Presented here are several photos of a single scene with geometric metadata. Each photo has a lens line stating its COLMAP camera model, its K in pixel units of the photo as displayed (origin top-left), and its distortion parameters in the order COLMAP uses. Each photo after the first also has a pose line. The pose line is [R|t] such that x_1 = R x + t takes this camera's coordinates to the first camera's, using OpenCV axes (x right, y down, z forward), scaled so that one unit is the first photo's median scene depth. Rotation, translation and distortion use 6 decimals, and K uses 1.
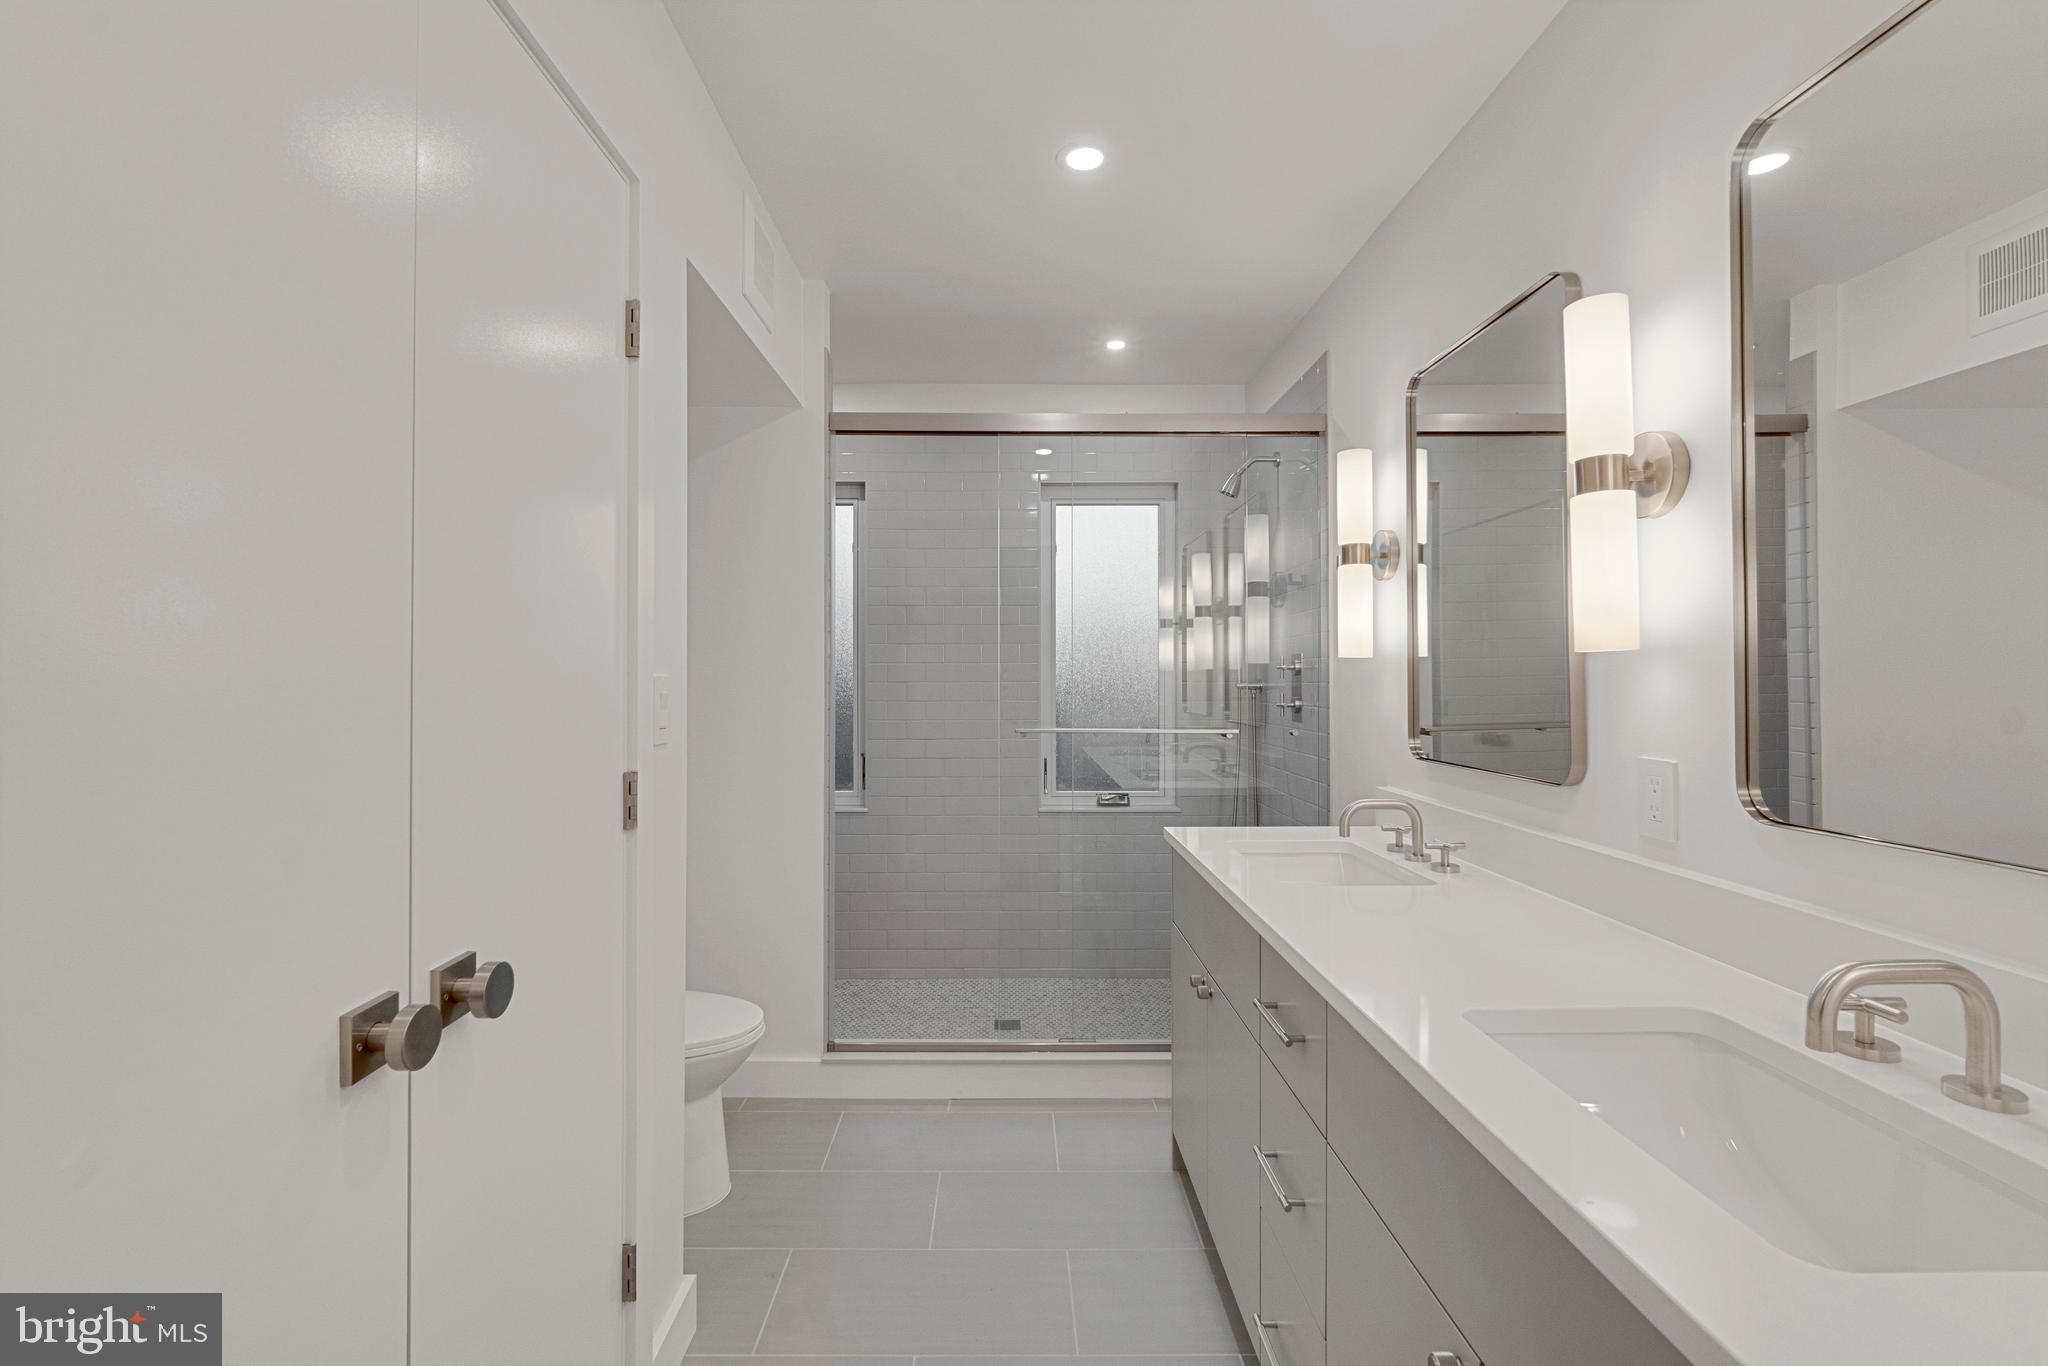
lens RADIAL K [[878.4, 0, 1015.8], [0, 878.4, 681.0], [0, 0, 1]] dist [-0.000122, 0.001239]
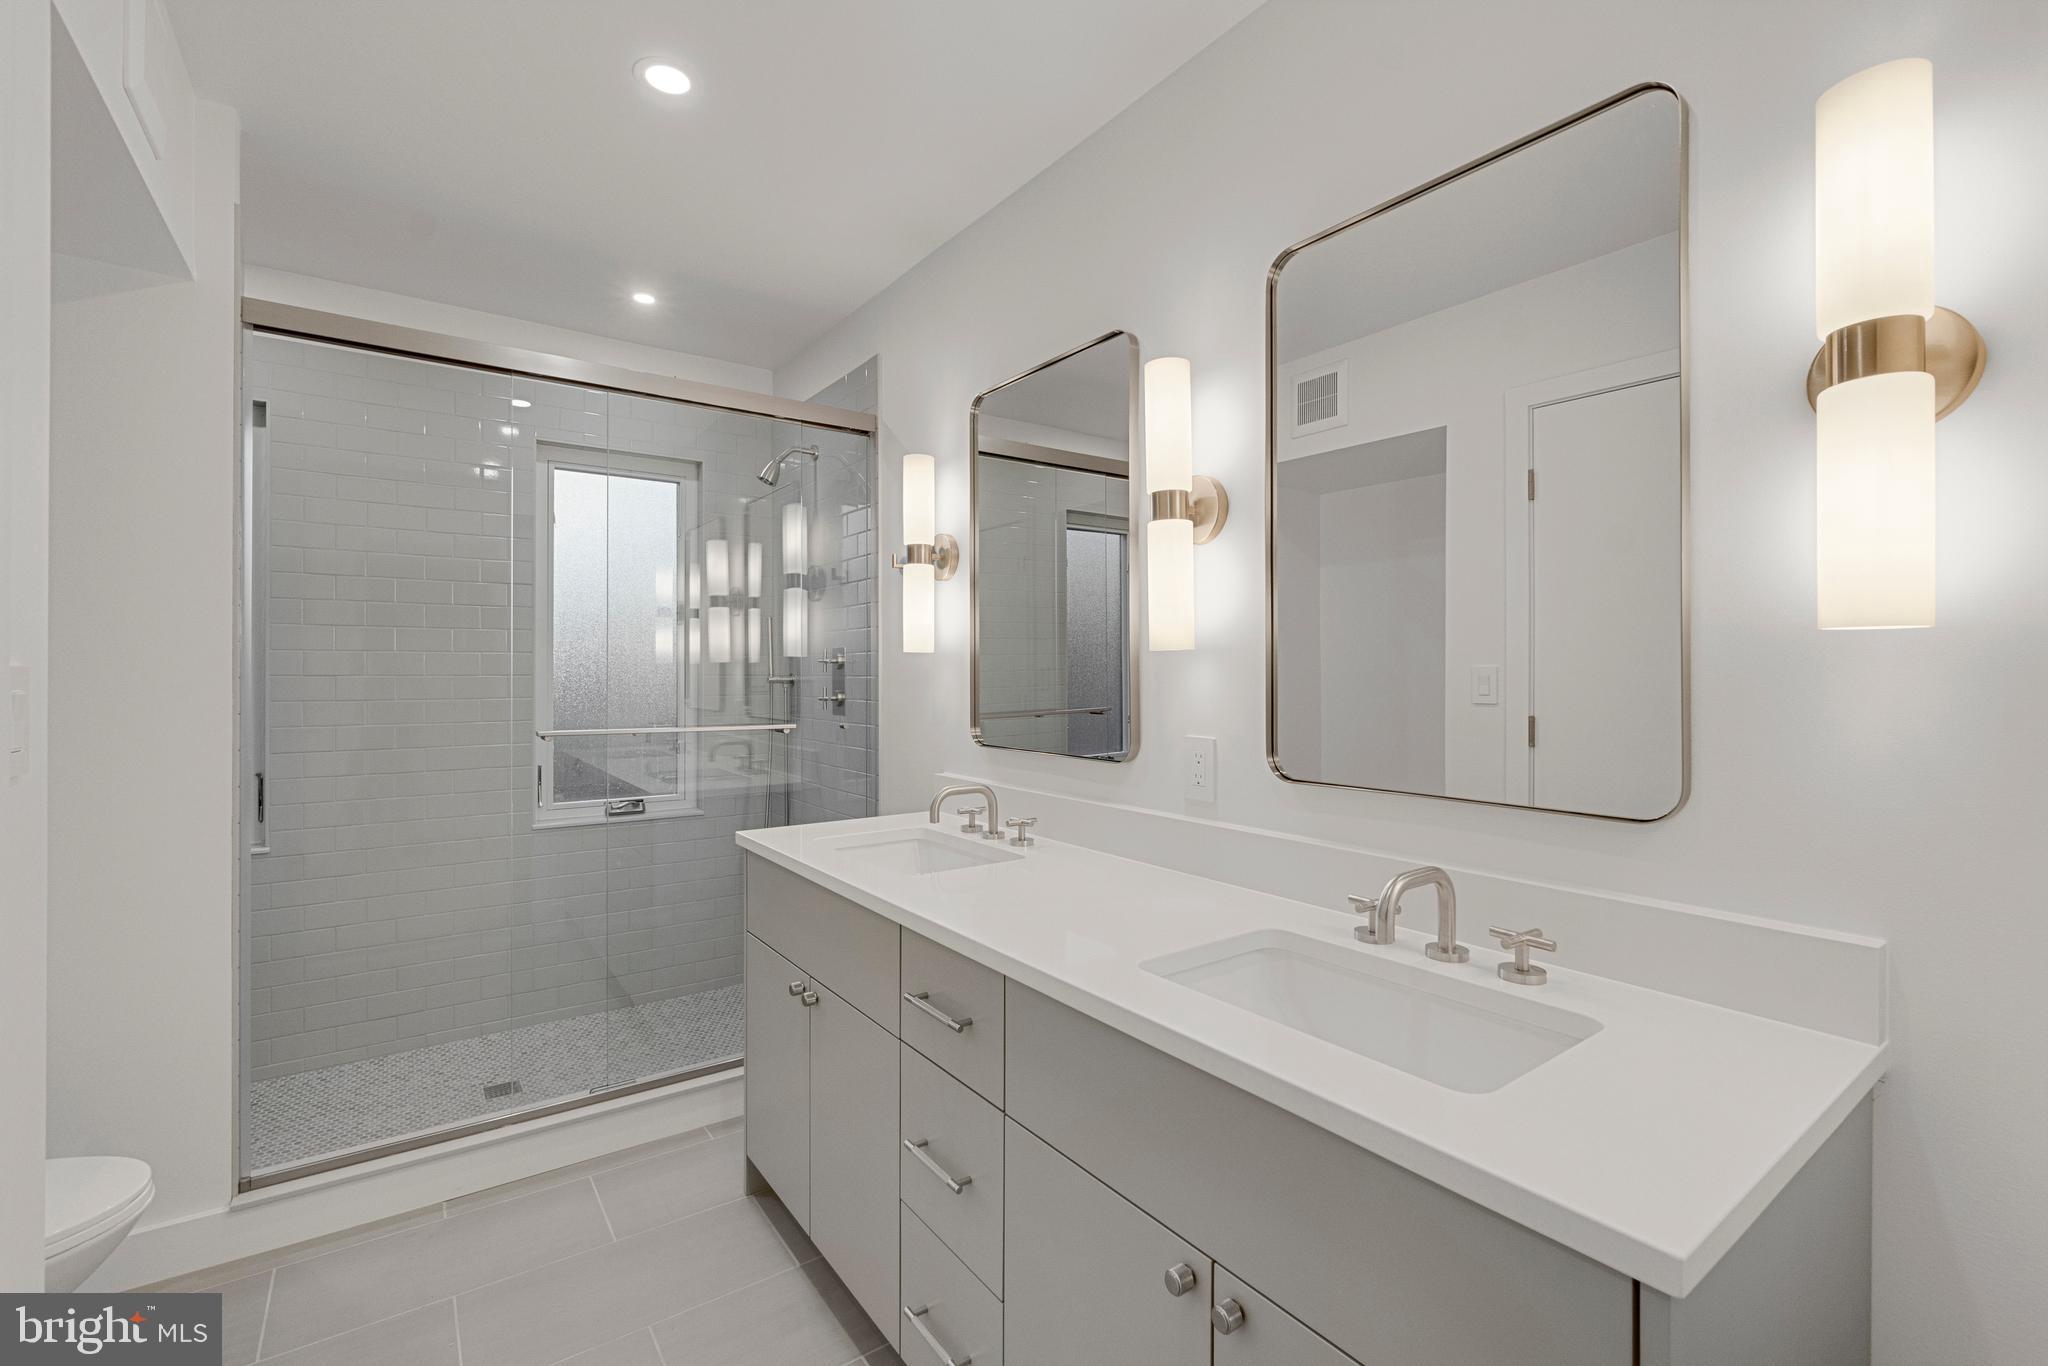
lens RADIAL K [[878.4, 0, 1031.5], [0, 878.4, 679.0], [0, 0, 1]] dist [-0.000122, 0.001239]
pose [[0.824272, -0.002109, 0.566191, -0.094380], [-0.000802, 0.999988, 0.004892, 0.000069], [-0.566194, -0.004486, 0.824260, 0.052477]]
